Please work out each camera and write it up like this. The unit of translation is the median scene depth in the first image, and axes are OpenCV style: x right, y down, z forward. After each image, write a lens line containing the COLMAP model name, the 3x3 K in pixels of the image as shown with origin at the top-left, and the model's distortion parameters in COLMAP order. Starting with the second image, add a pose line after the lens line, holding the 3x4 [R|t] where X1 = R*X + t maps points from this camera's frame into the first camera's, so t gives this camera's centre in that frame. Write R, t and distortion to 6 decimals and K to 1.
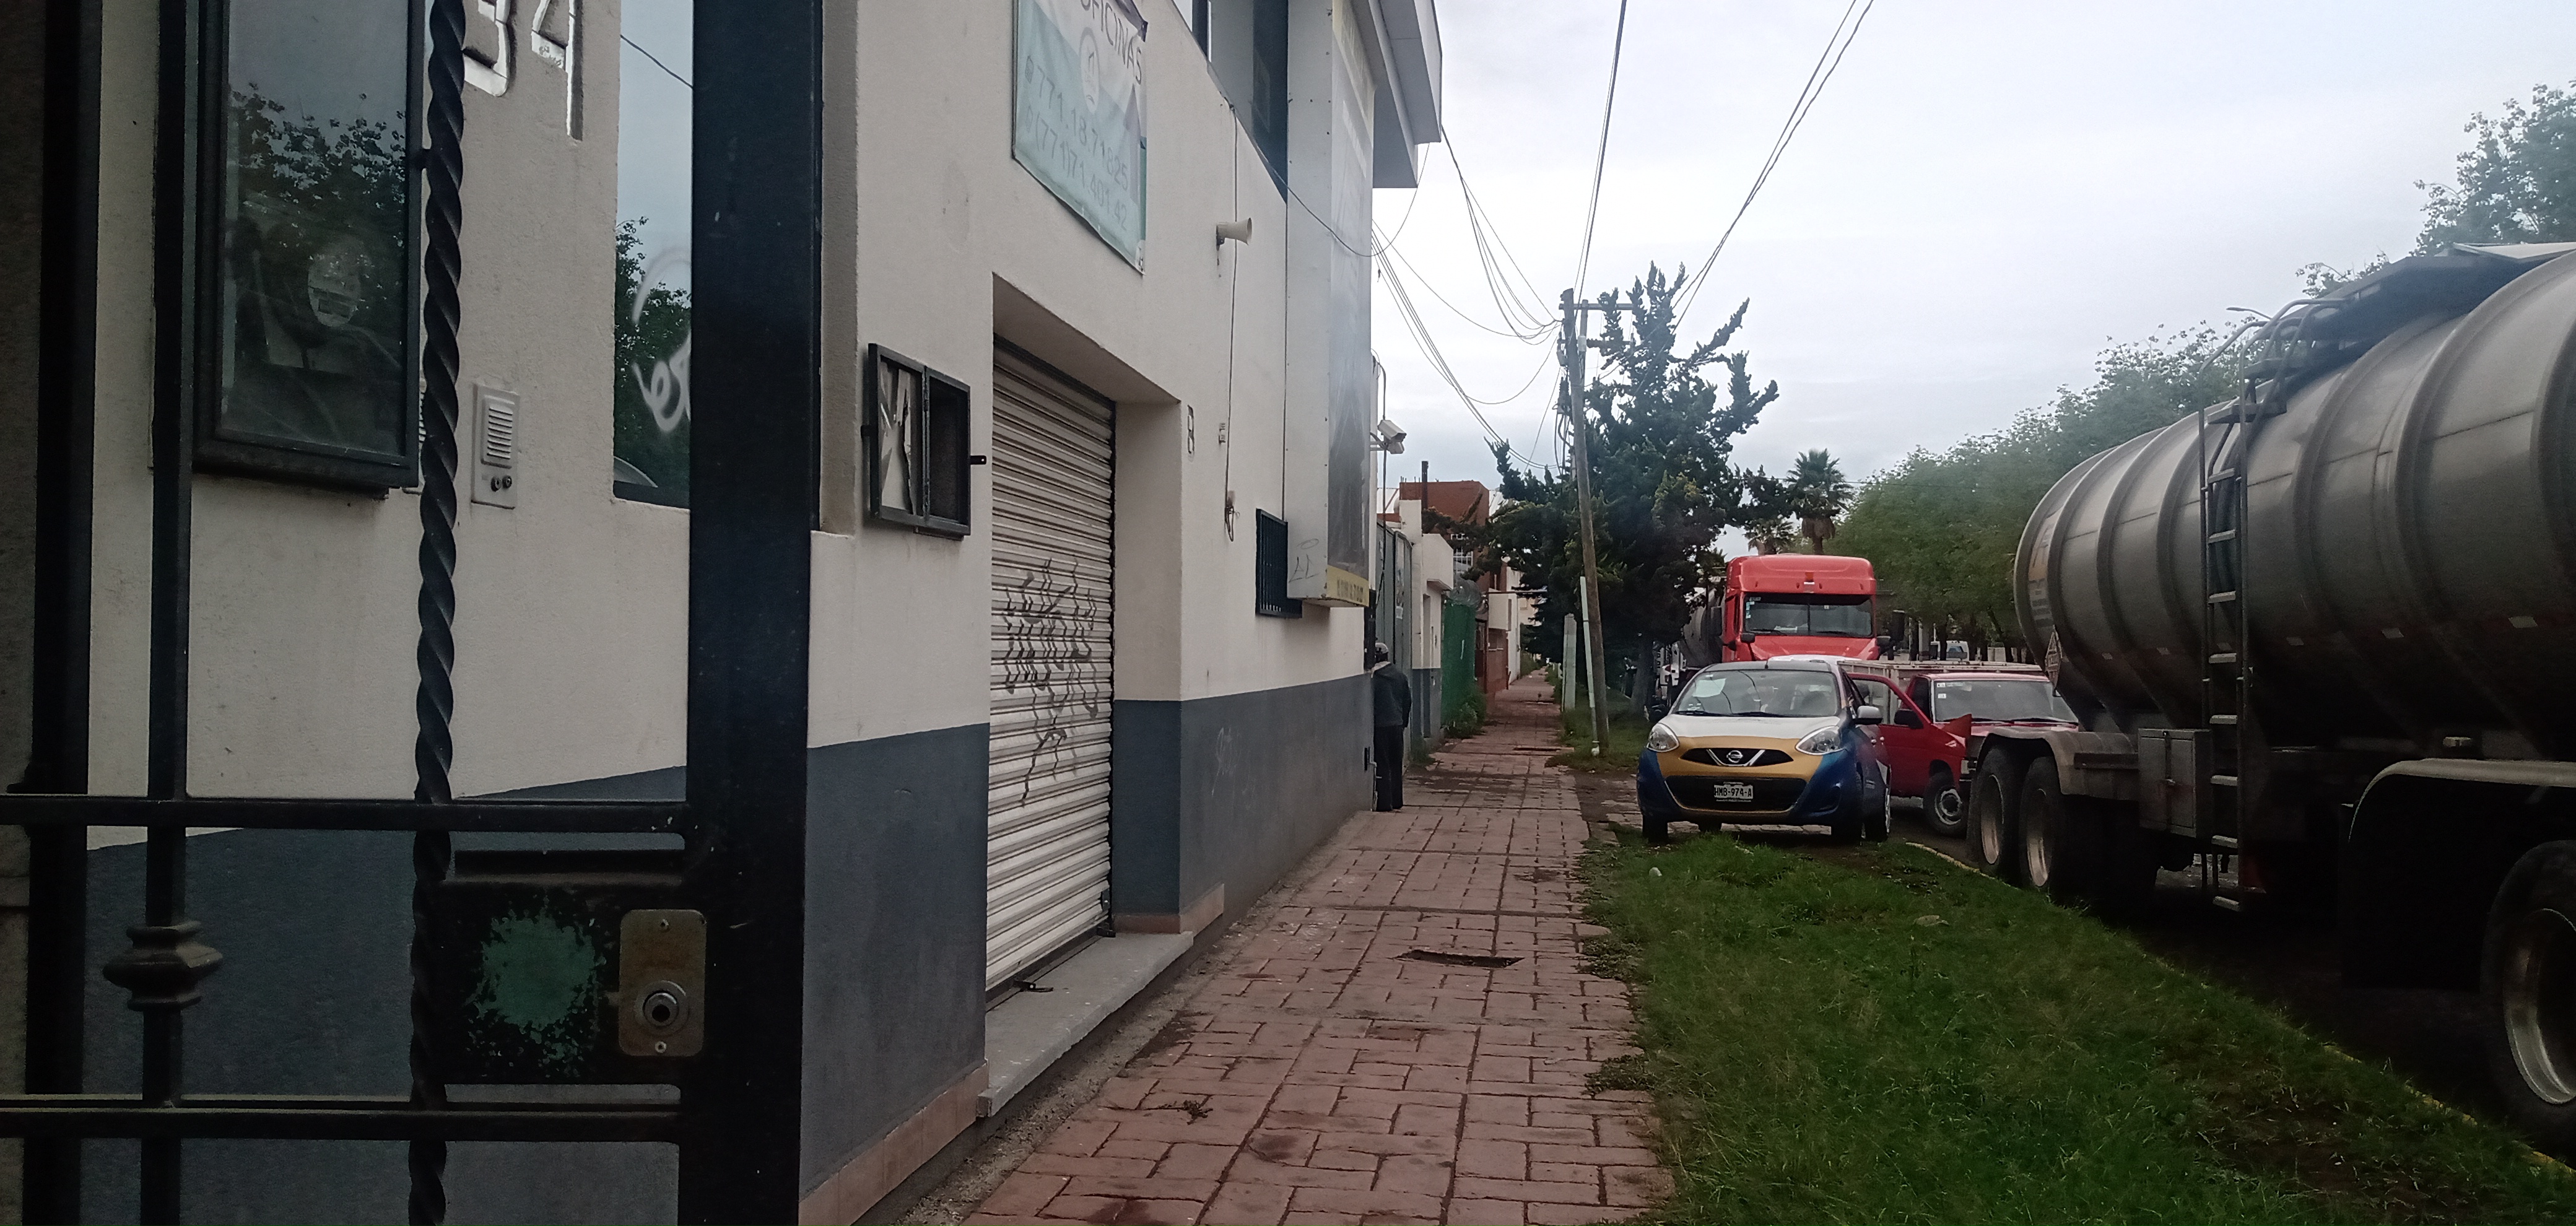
lens RADIAL K [[1965.4, 0, 1288.0], [0, 1965.4, 613.0], [0, 0, 1]] dist [0.139388, -0.353102]
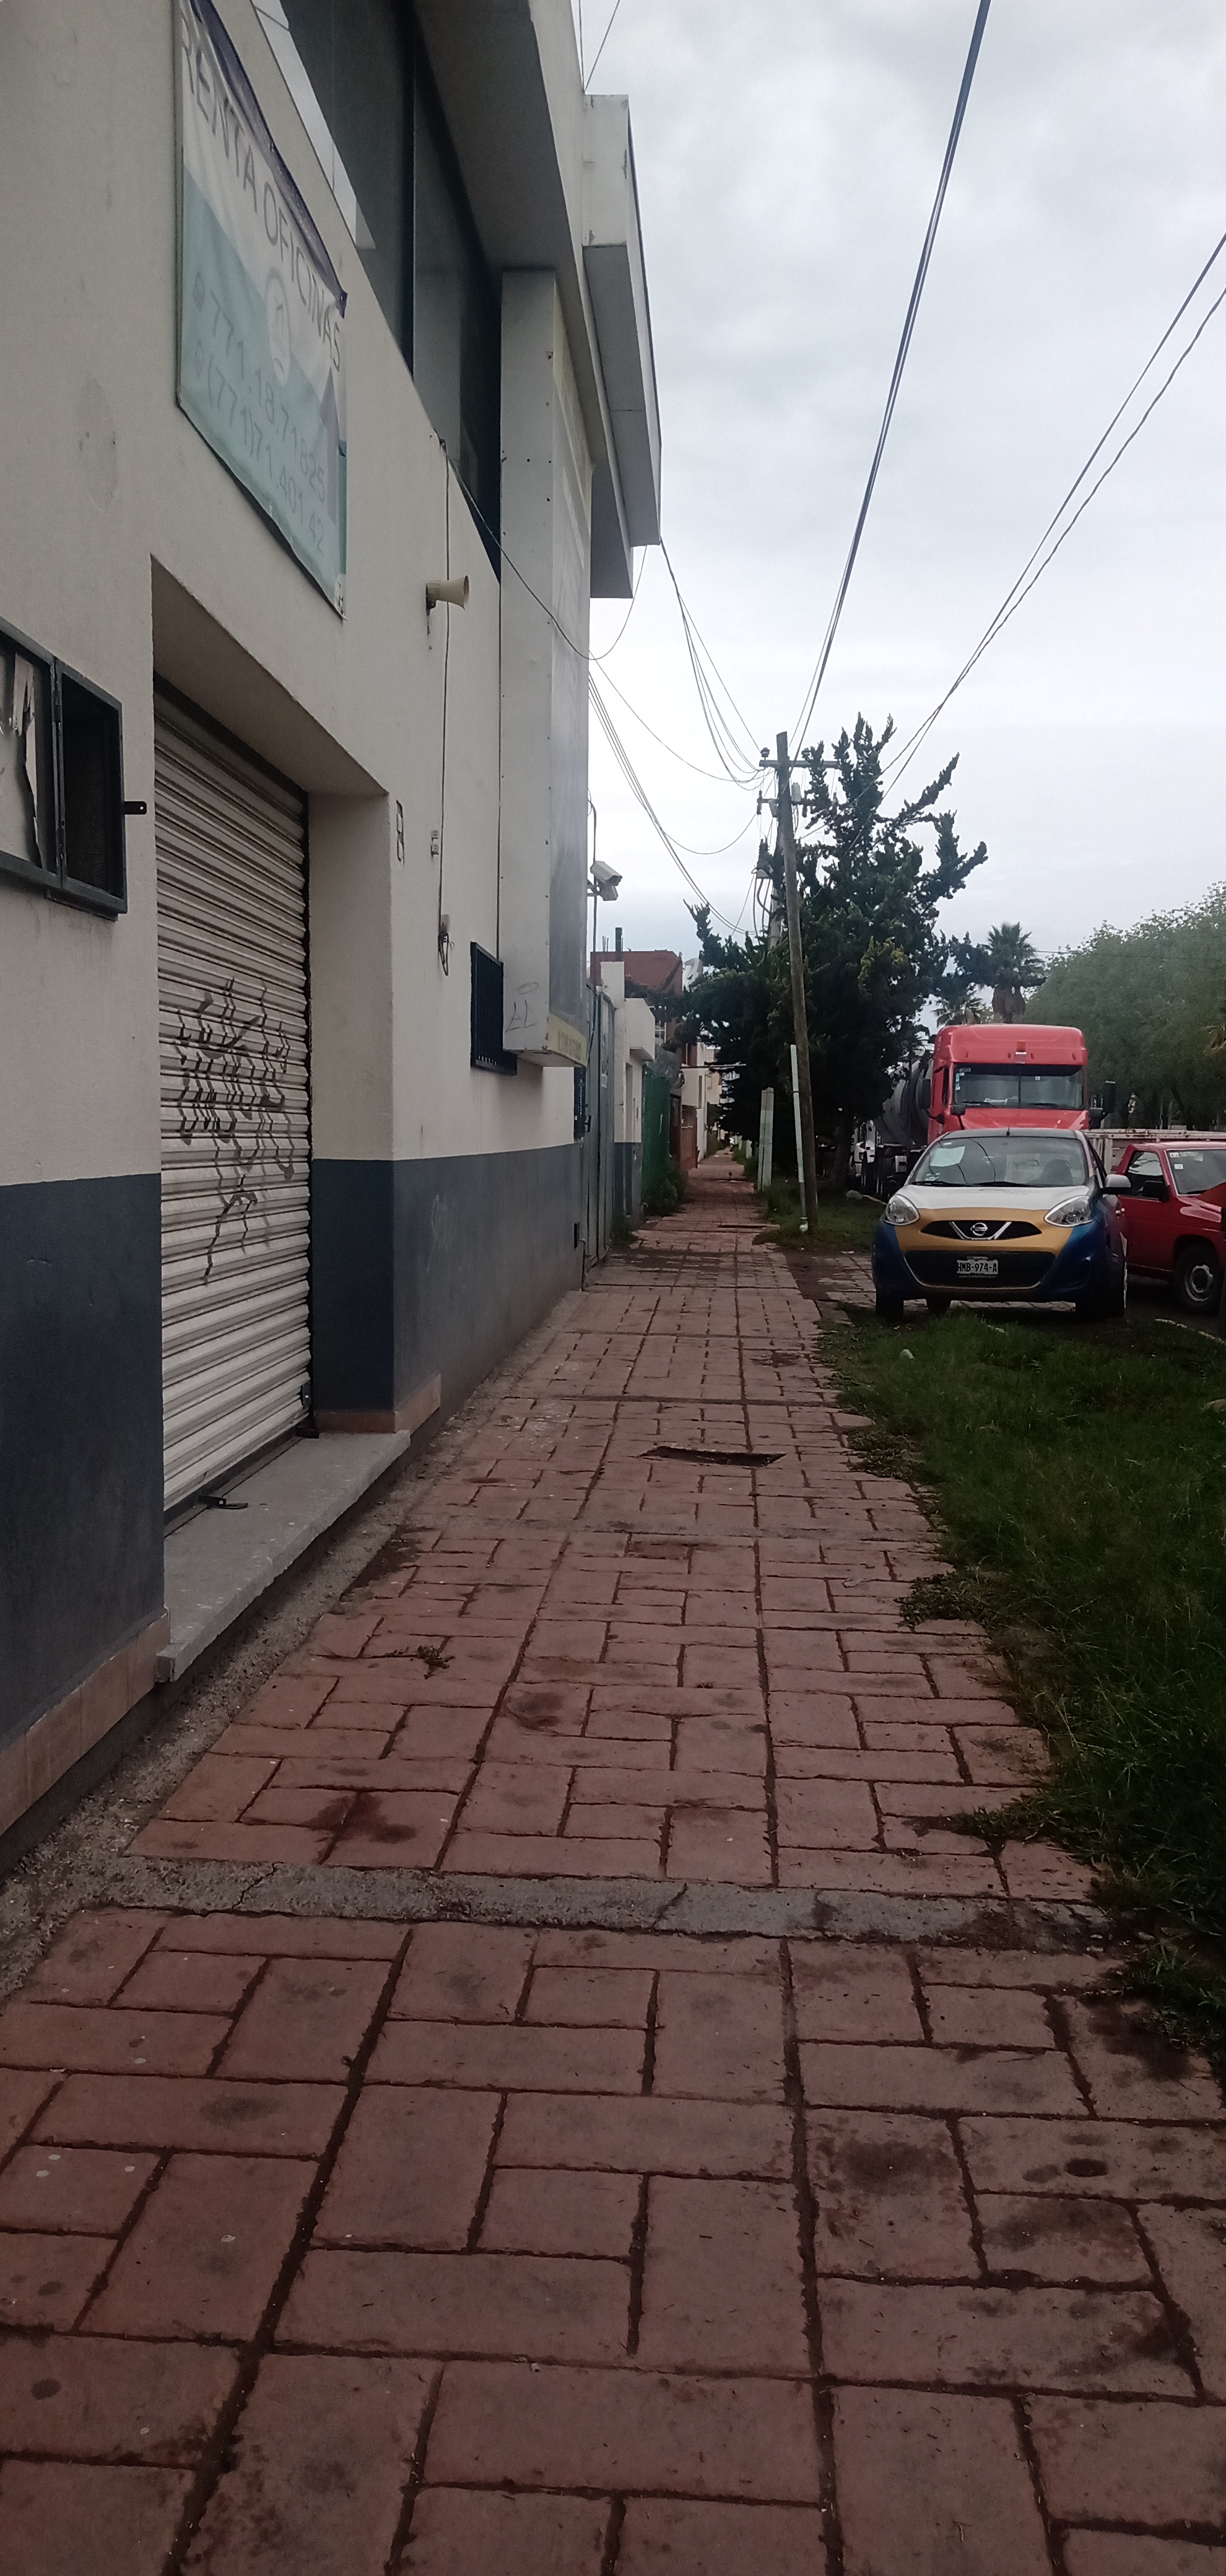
lens RADIAL K [[1965.4, 0, 613.0], [0, 1965.4, 1288.0], [0, 0, 1]] dist [0.139388, -0.353102]
pose [[0.997273, -0.005204, 0.073615, -0.023334], [-0.002035, 0.995193, 0.097913, 0.016752], [-0.073771, -0.097796, 0.992469, 0.156116]]
